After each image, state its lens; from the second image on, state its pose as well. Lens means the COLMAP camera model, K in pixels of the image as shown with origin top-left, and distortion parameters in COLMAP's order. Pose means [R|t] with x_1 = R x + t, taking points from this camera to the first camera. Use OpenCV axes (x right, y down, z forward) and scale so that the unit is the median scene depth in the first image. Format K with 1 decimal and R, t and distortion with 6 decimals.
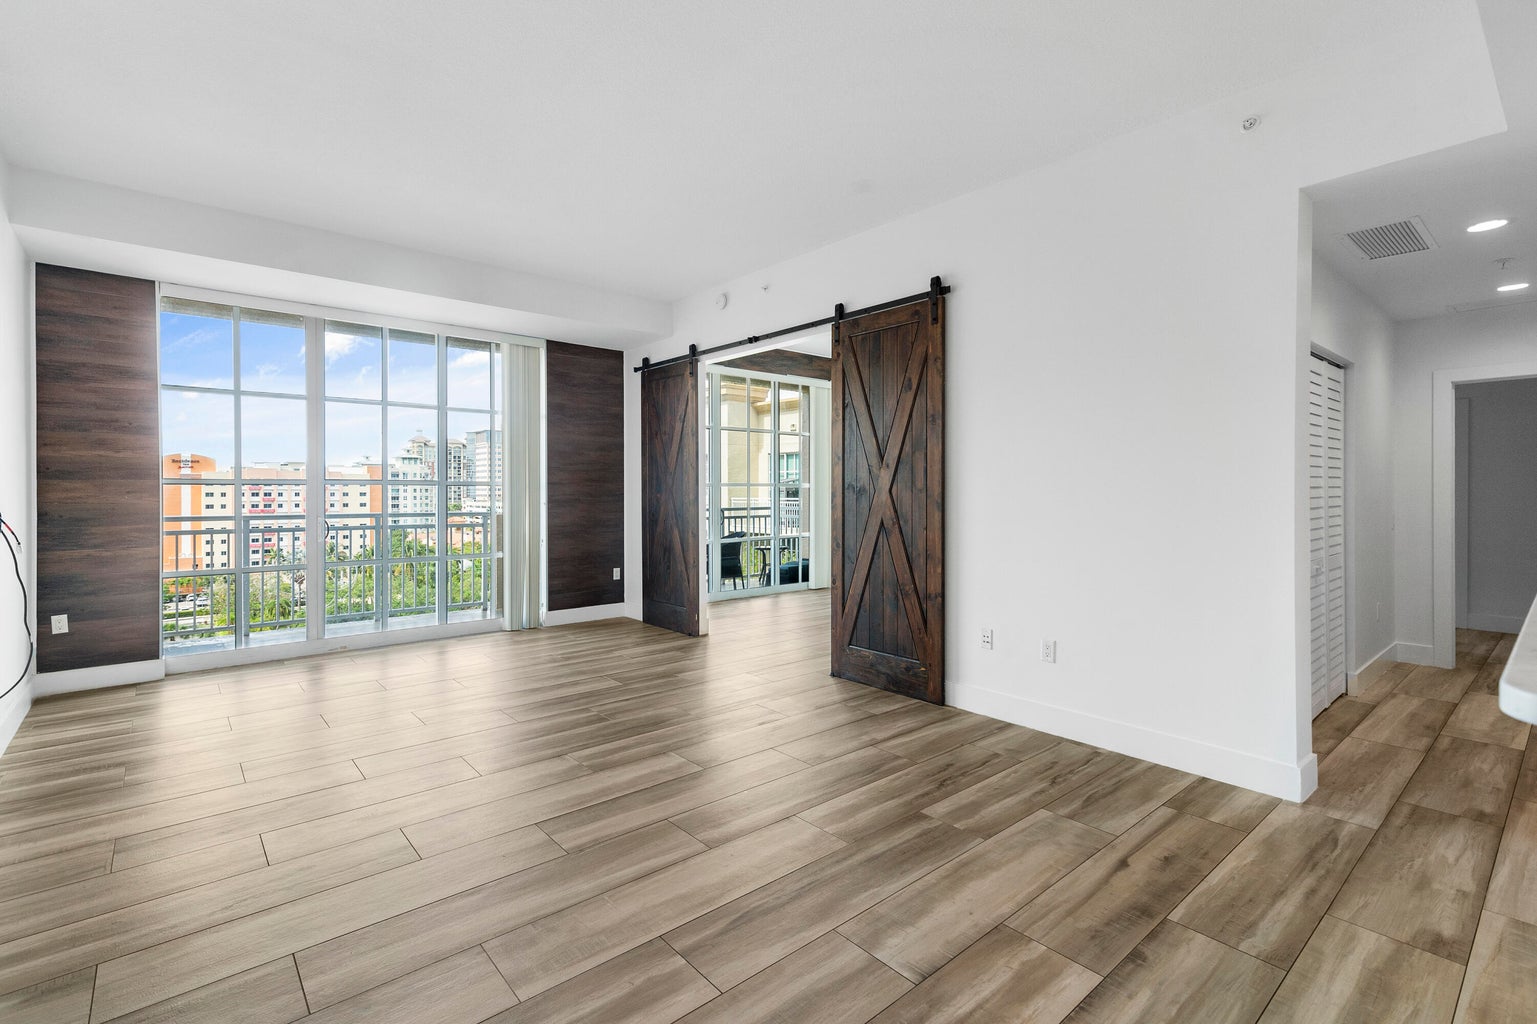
lens RADIAL K [[712.0, 0, 757.5], [0, 712.0, 497.0], [0, 0, 1]] dist [0.020088, 0.000122]
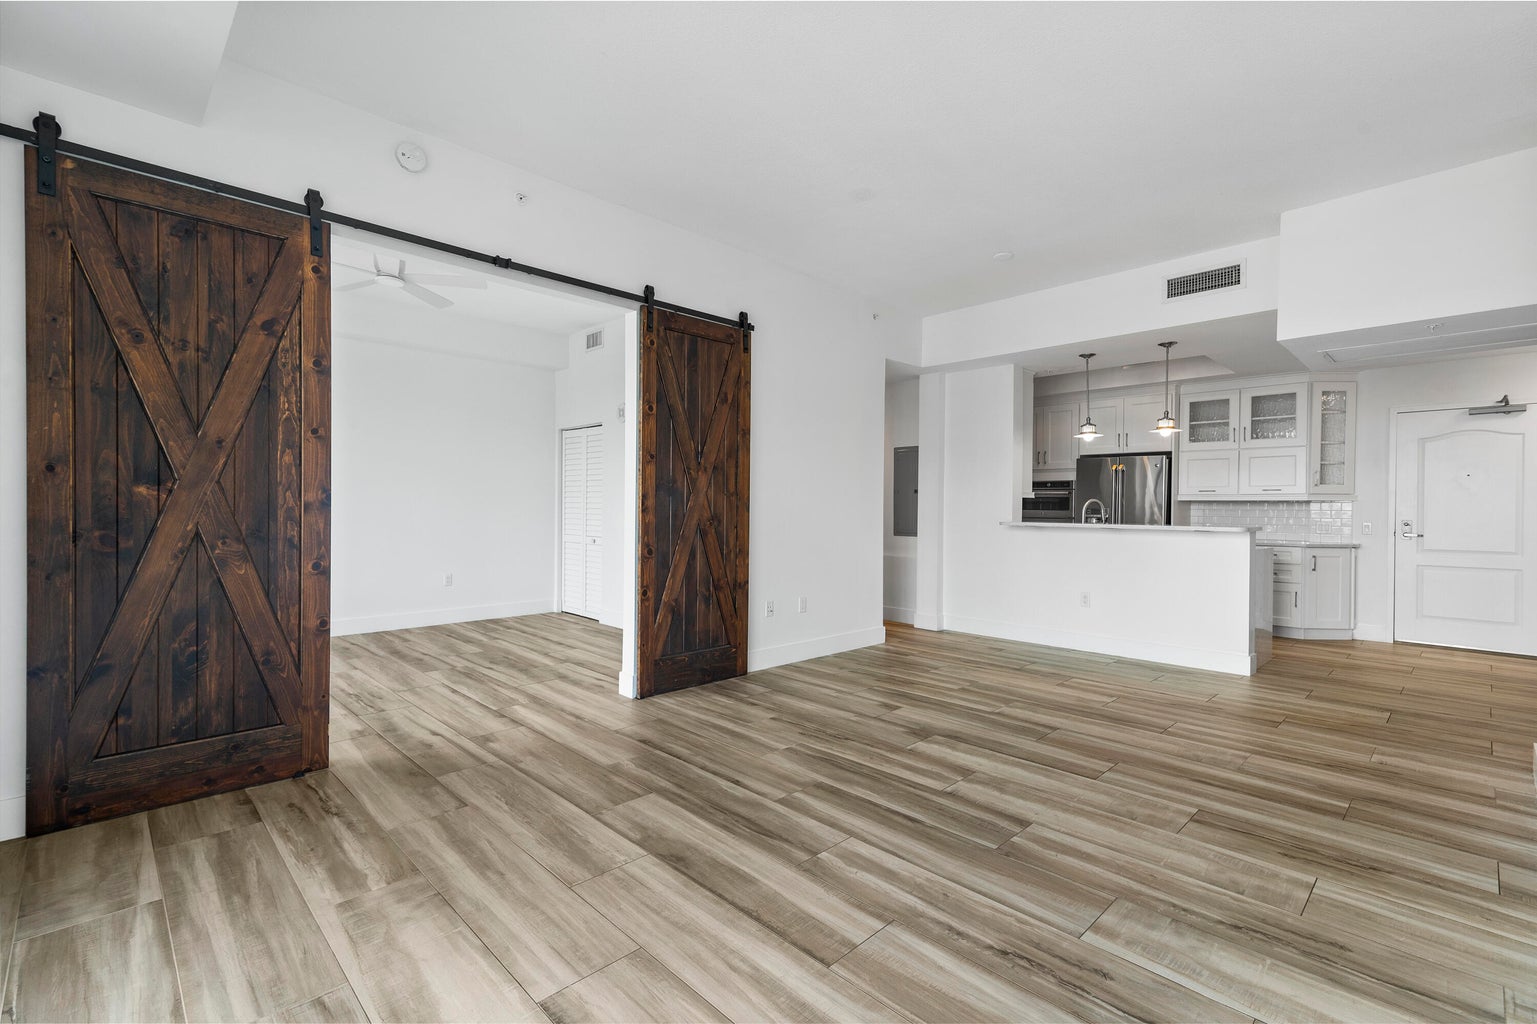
lens RADIAL K [[712.0, 0, 757.6], [0, 712.0, 522.9], [0, 0, 1]] dist [0.020088, 0.000122]
pose [[-0.098033, -0.023144, 0.994914, -0.806105], [0.001696, 0.999724, 0.023423, 0.008798], [-0.995182, 0.003983, -0.097967, 0.953029]]
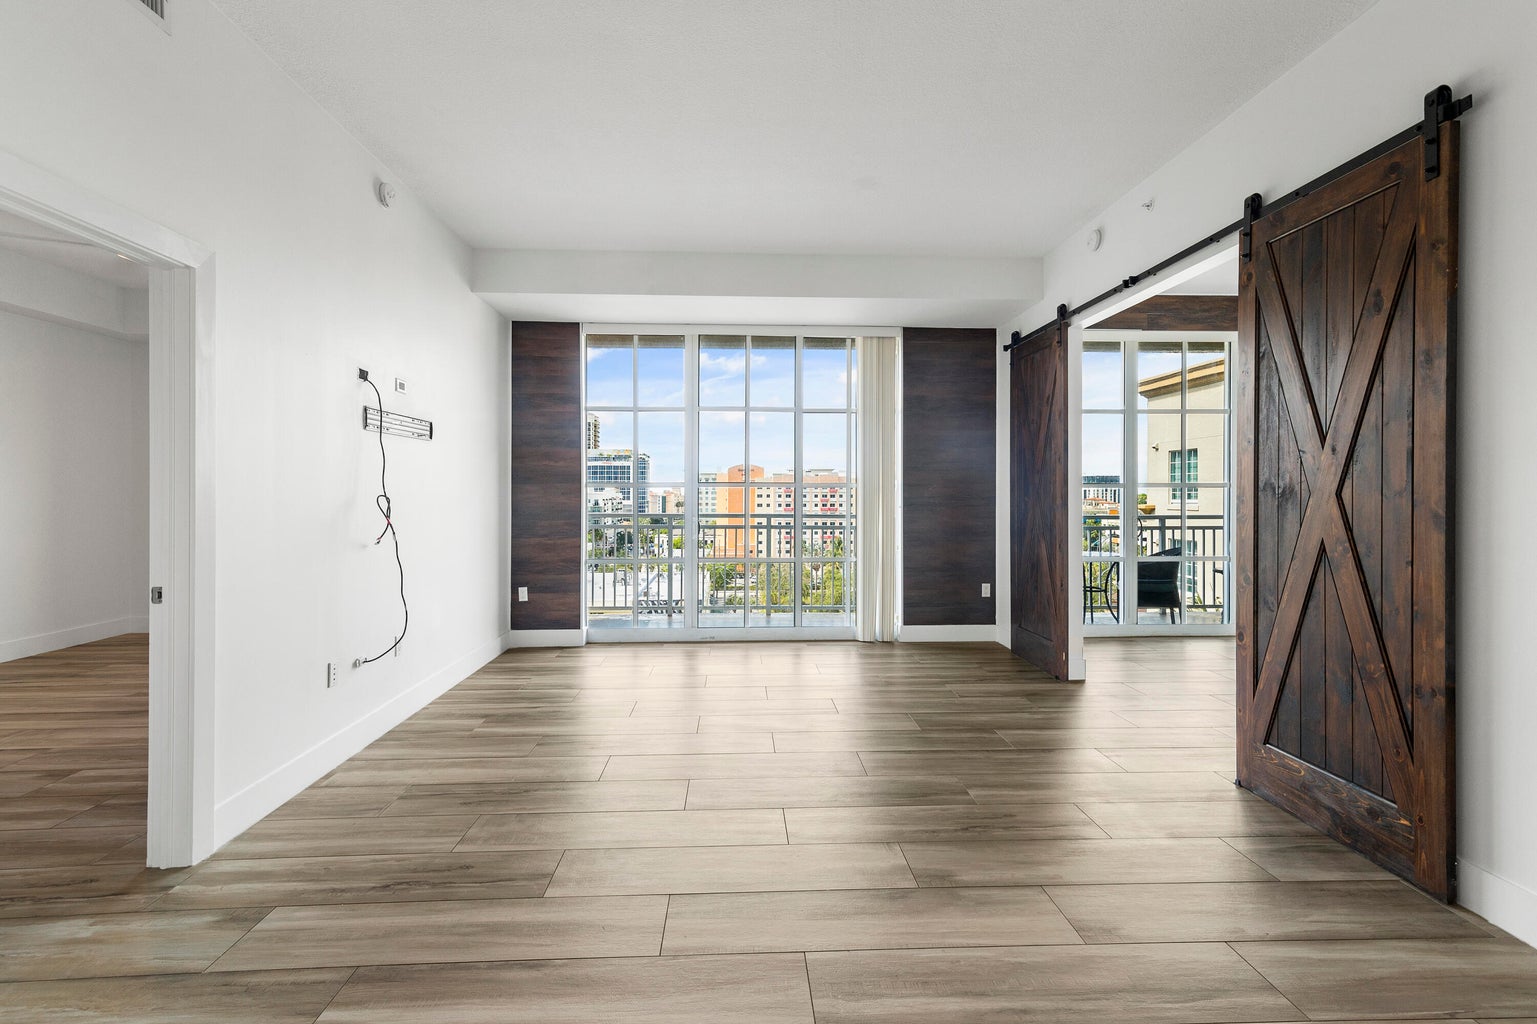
lens RADIAL K [[712.0, 0, 755.2], [0, 712.0, 496.3], [0, 0, 1]] dist [0.020088, 0.000122]
pose [[0.792572, 0.003898, -0.609766, 0.156126], [-0.006836, 0.999974, -0.002493, -0.001410], [0.609740, 0.006144, 0.792578, 0.231308]]
